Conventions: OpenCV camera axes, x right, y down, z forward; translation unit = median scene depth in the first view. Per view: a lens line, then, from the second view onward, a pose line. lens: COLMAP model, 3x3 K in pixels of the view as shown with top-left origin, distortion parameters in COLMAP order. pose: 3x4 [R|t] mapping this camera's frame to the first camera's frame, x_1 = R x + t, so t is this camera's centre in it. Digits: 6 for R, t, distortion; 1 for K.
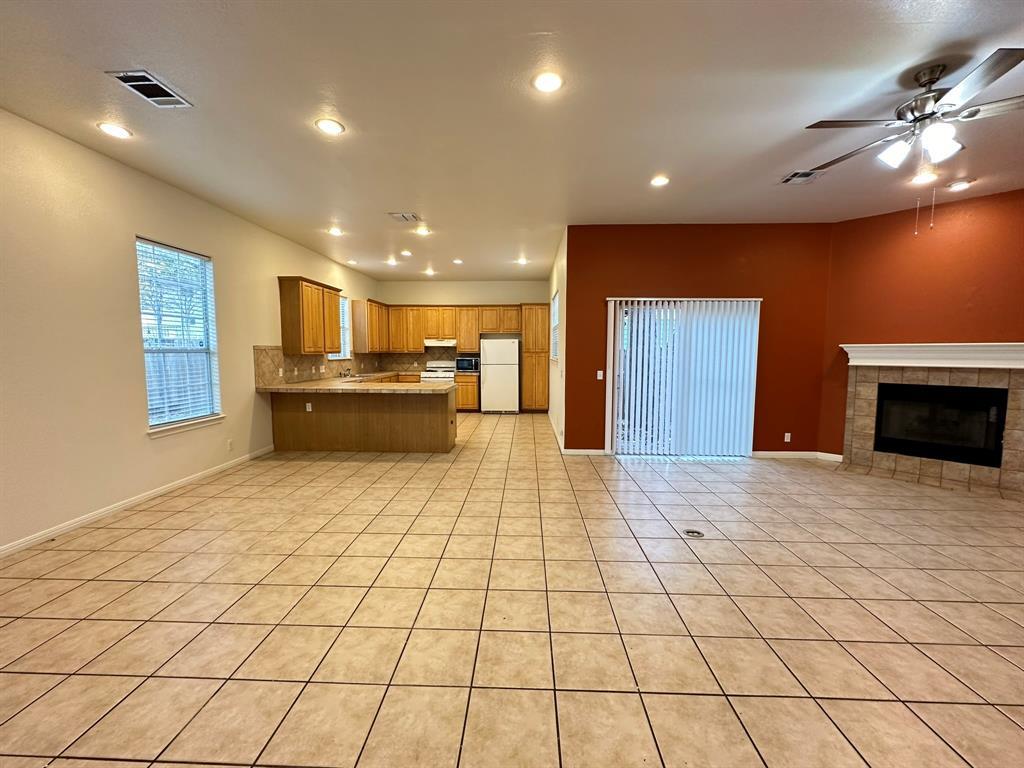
lens RADIAL K [[406.8, 0, 512.0], [0, 406.8, 384.0], [0, 0, 1]] dist [-0.001471, 0.000056]
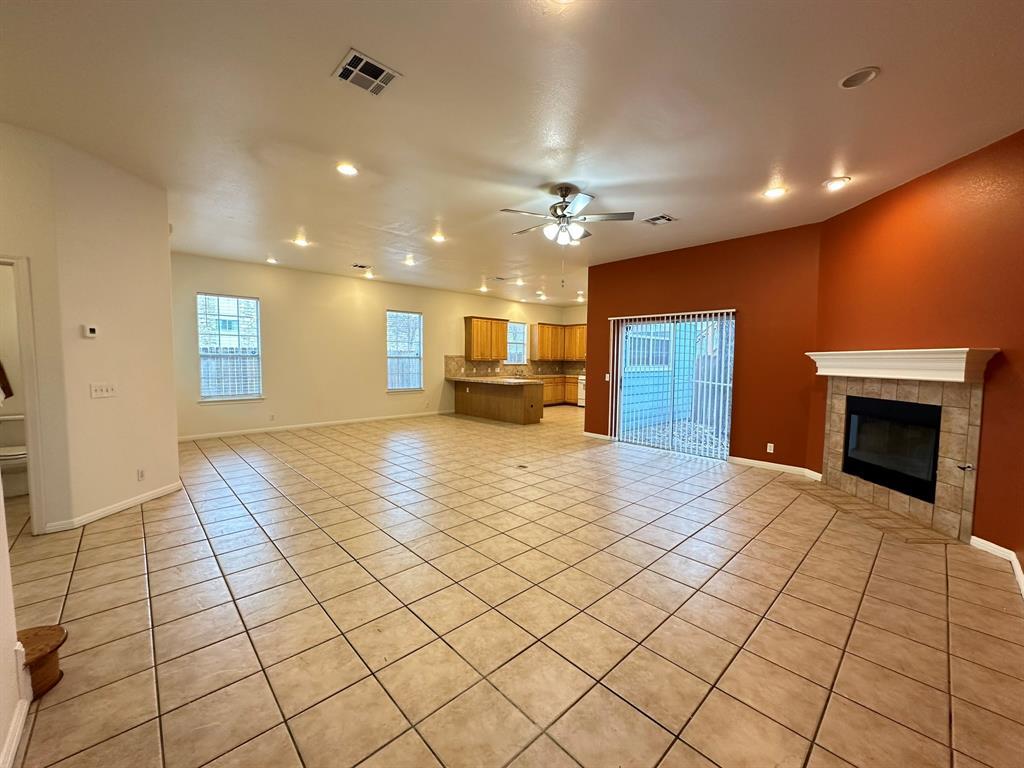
lens RADIAL K [[406.8, 0, 512.0], [0, 406.8, 384.0], [0, 0, 1]] dist [-0.001471, 0.000056]
pose [[0.714228, 0.047594, -0.698293, 0.908869], [-0.065894, 0.997826, 0.000612, 0.018333], [0.696804, 0.045576, 0.715812, -0.135886]]
